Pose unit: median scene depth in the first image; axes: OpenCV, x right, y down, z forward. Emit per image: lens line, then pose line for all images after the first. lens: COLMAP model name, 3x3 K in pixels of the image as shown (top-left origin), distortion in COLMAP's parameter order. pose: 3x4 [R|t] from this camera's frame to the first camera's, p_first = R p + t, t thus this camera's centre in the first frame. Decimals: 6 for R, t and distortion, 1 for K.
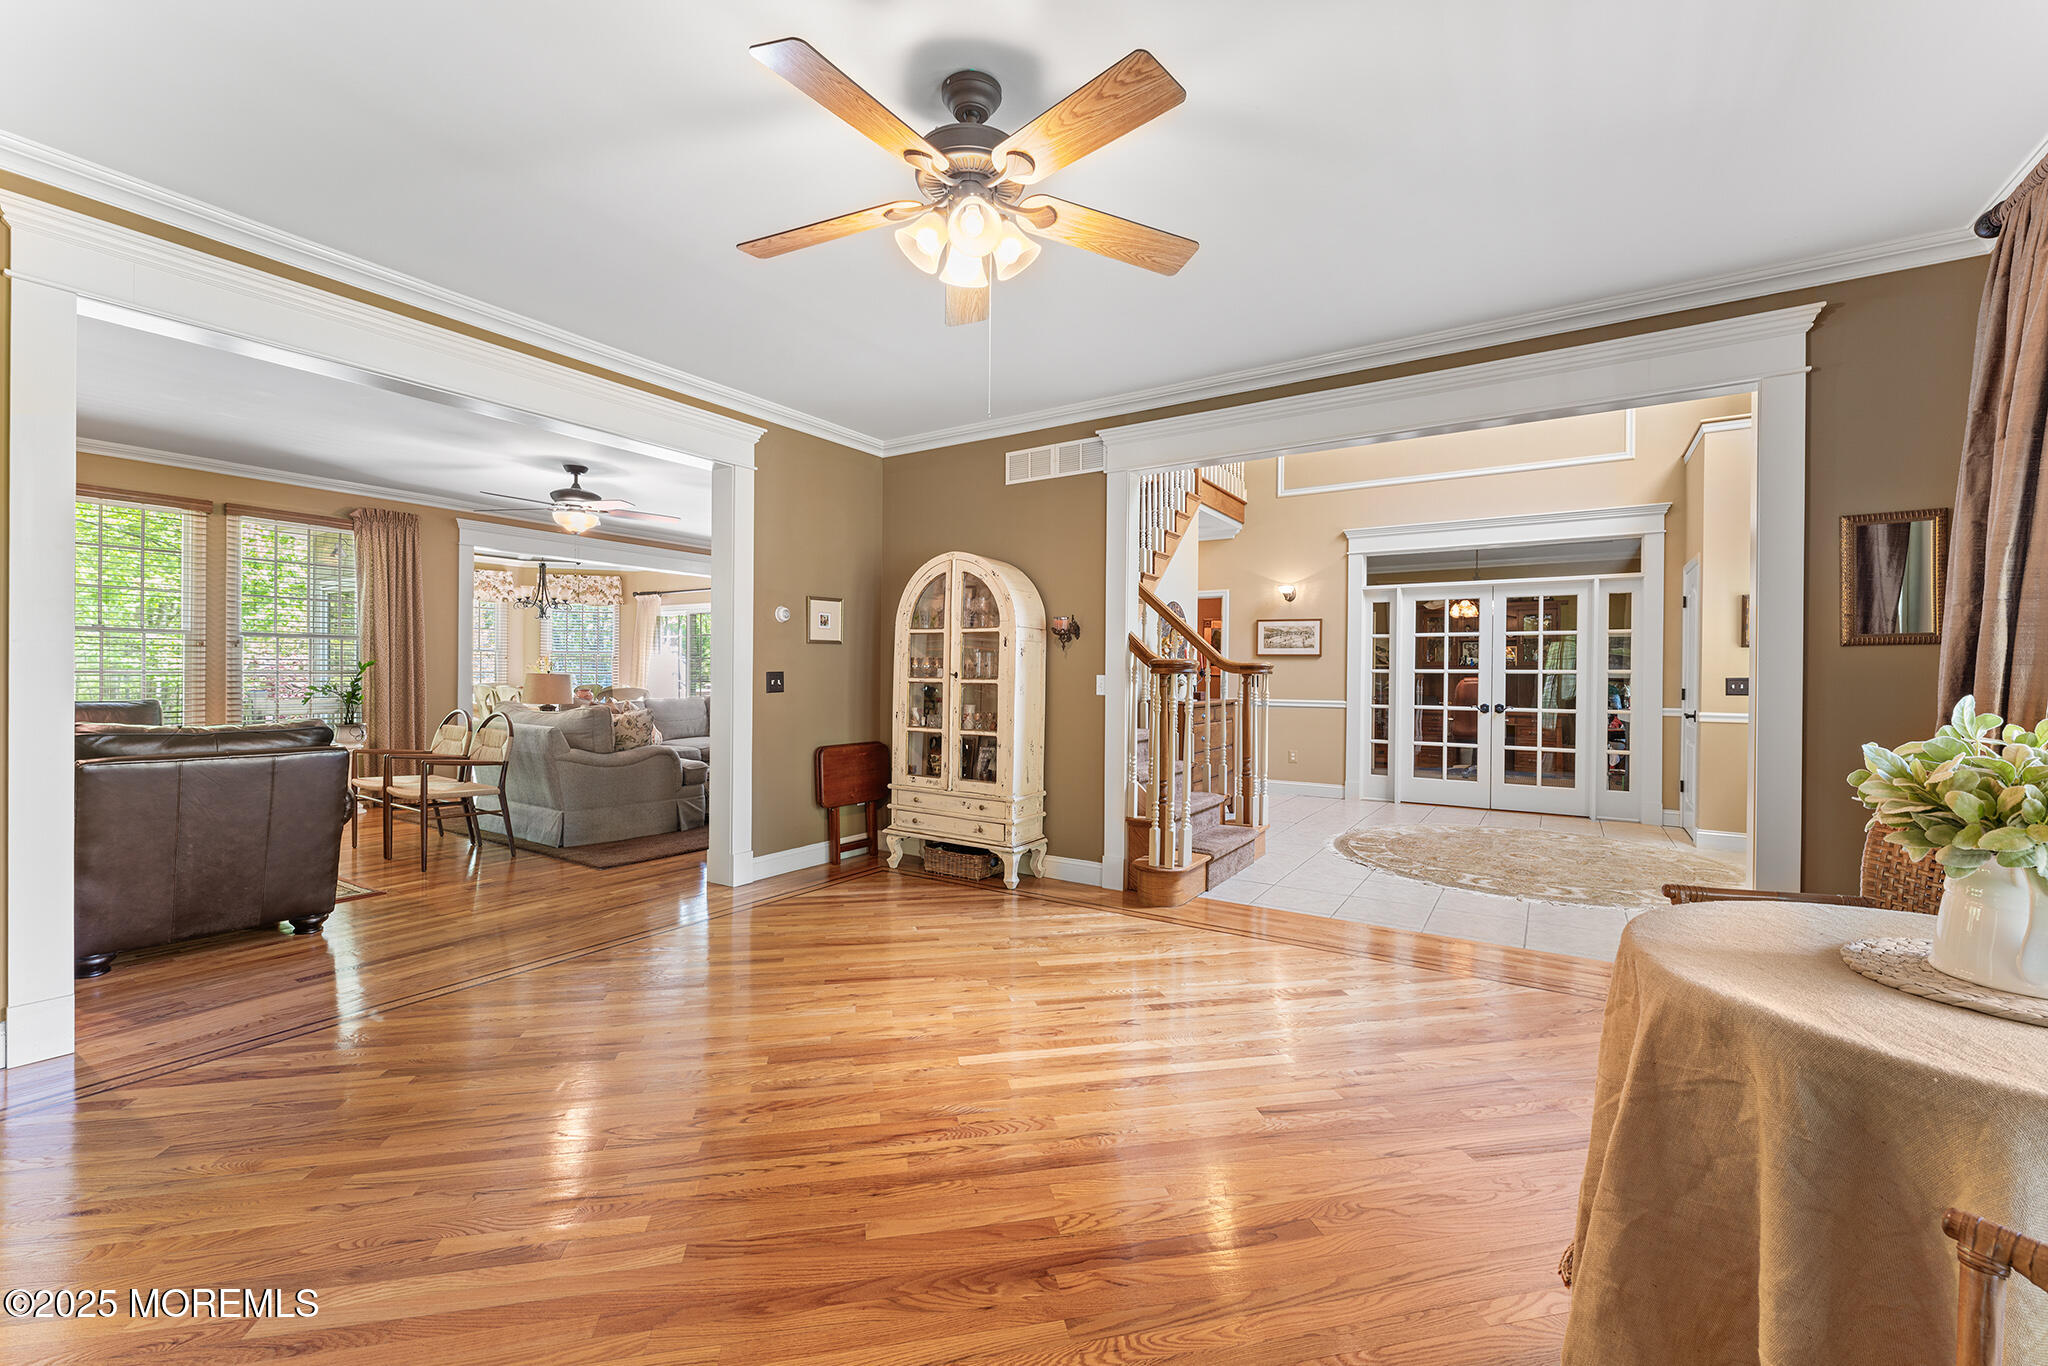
lens RADIAL K [[831.6, 0, 1020.9], [0, 831.6, 682.2], [0, 0, 1]] dist [0.002425, 0.000048]
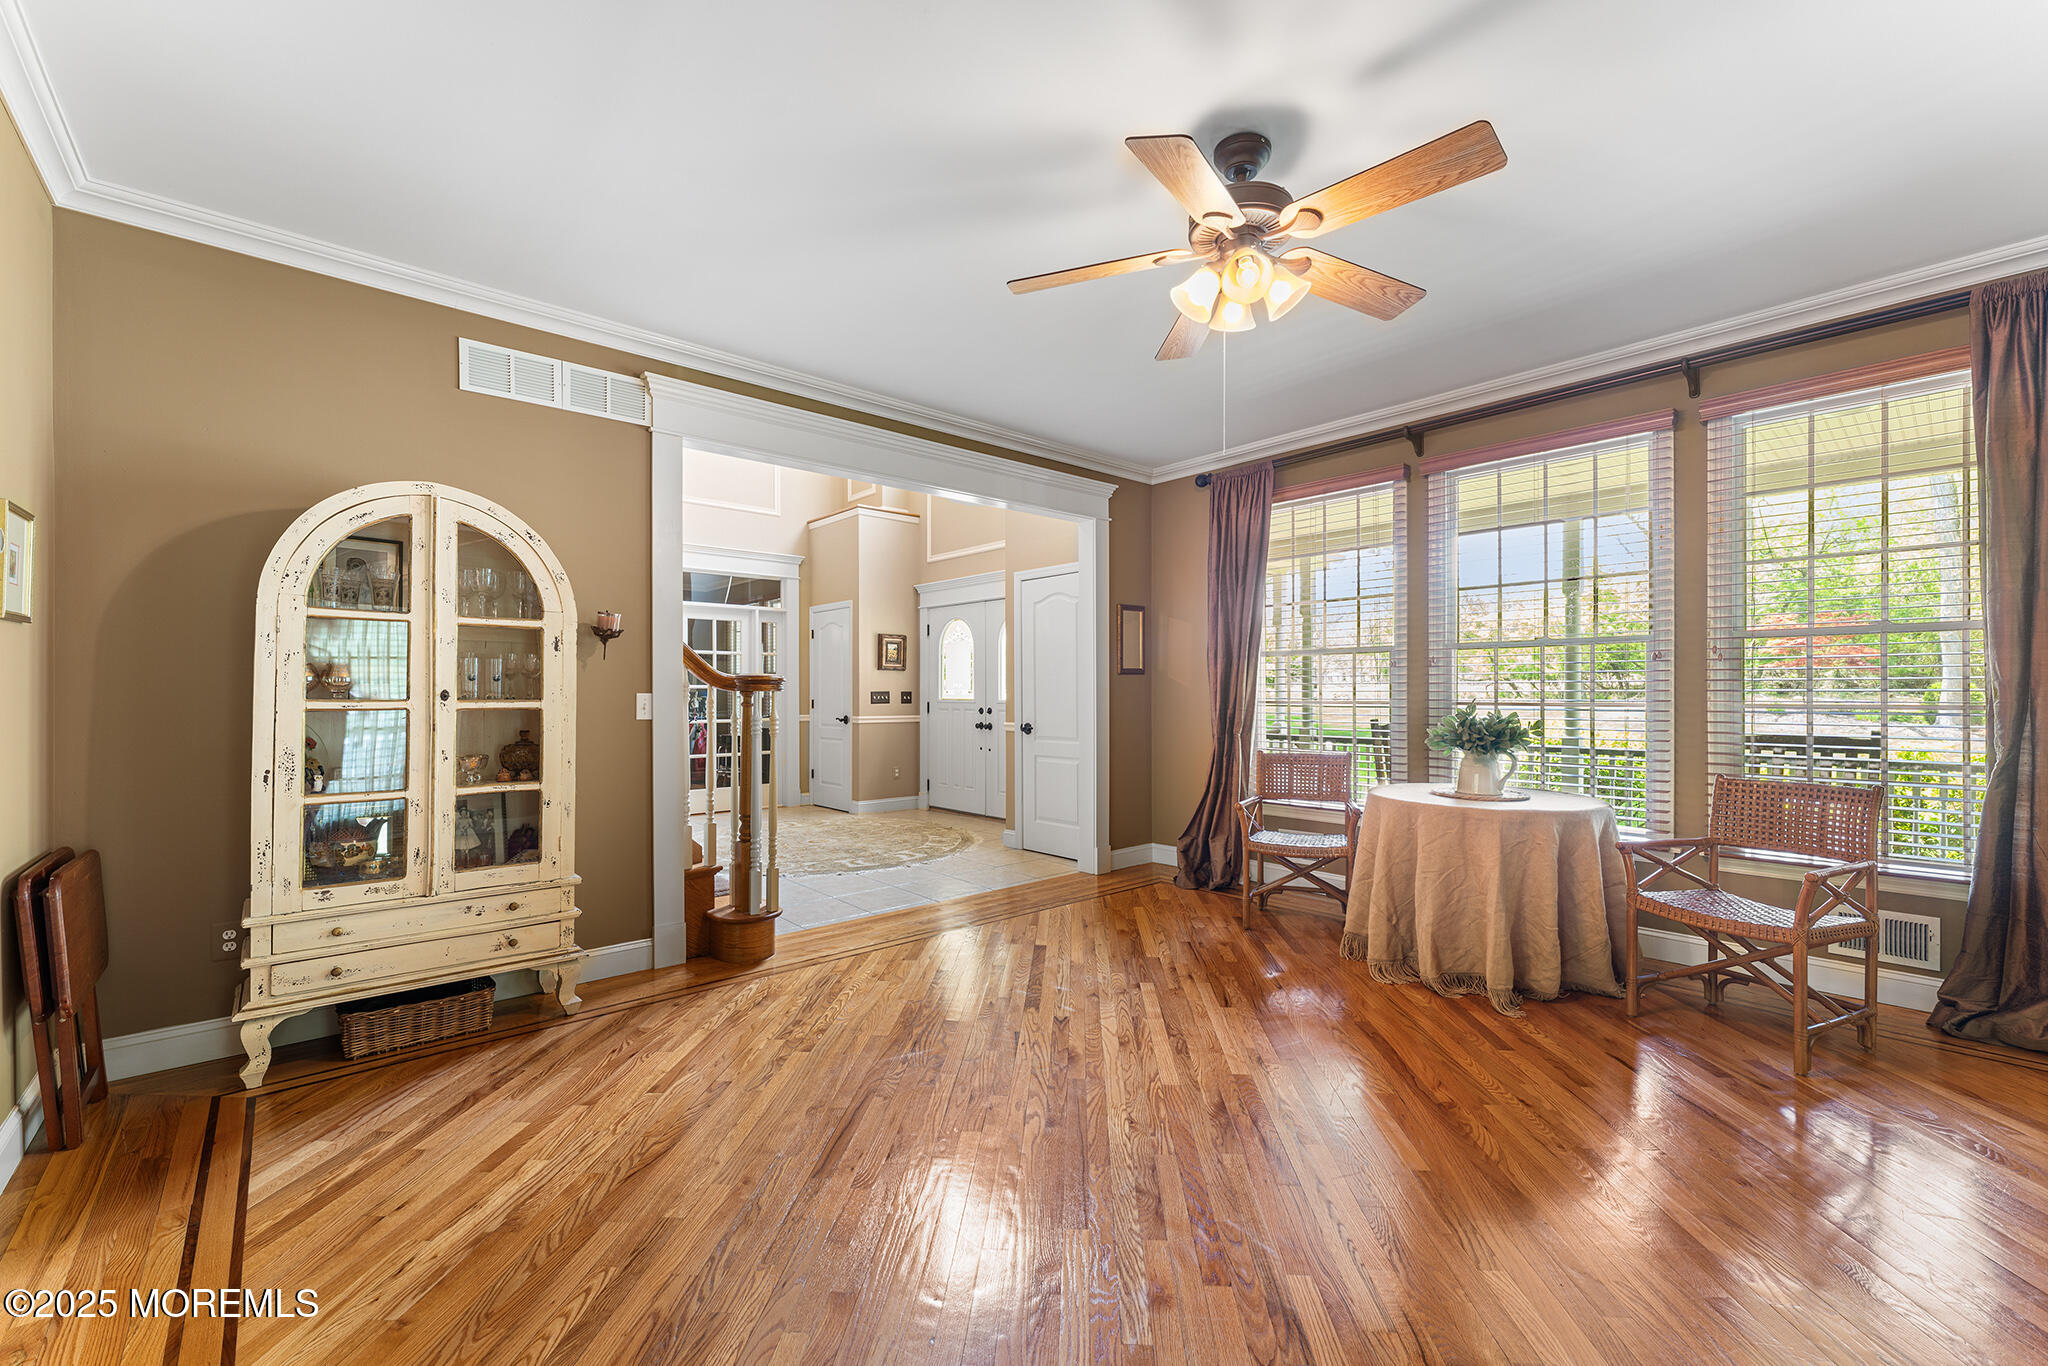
lens RADIAL K [[831.6, 0, 1020.9], [0, 831.6, 682.2], [0, 0, 1]] dist [0.002425, 0.000048]
pose [[0.266541, 0.004817, 0.963812, -0.541670], [0.010574, 0.999913, -0.007922, -0.008321], [-0.963766, 0.012303, 0.266466, 0.458433]]
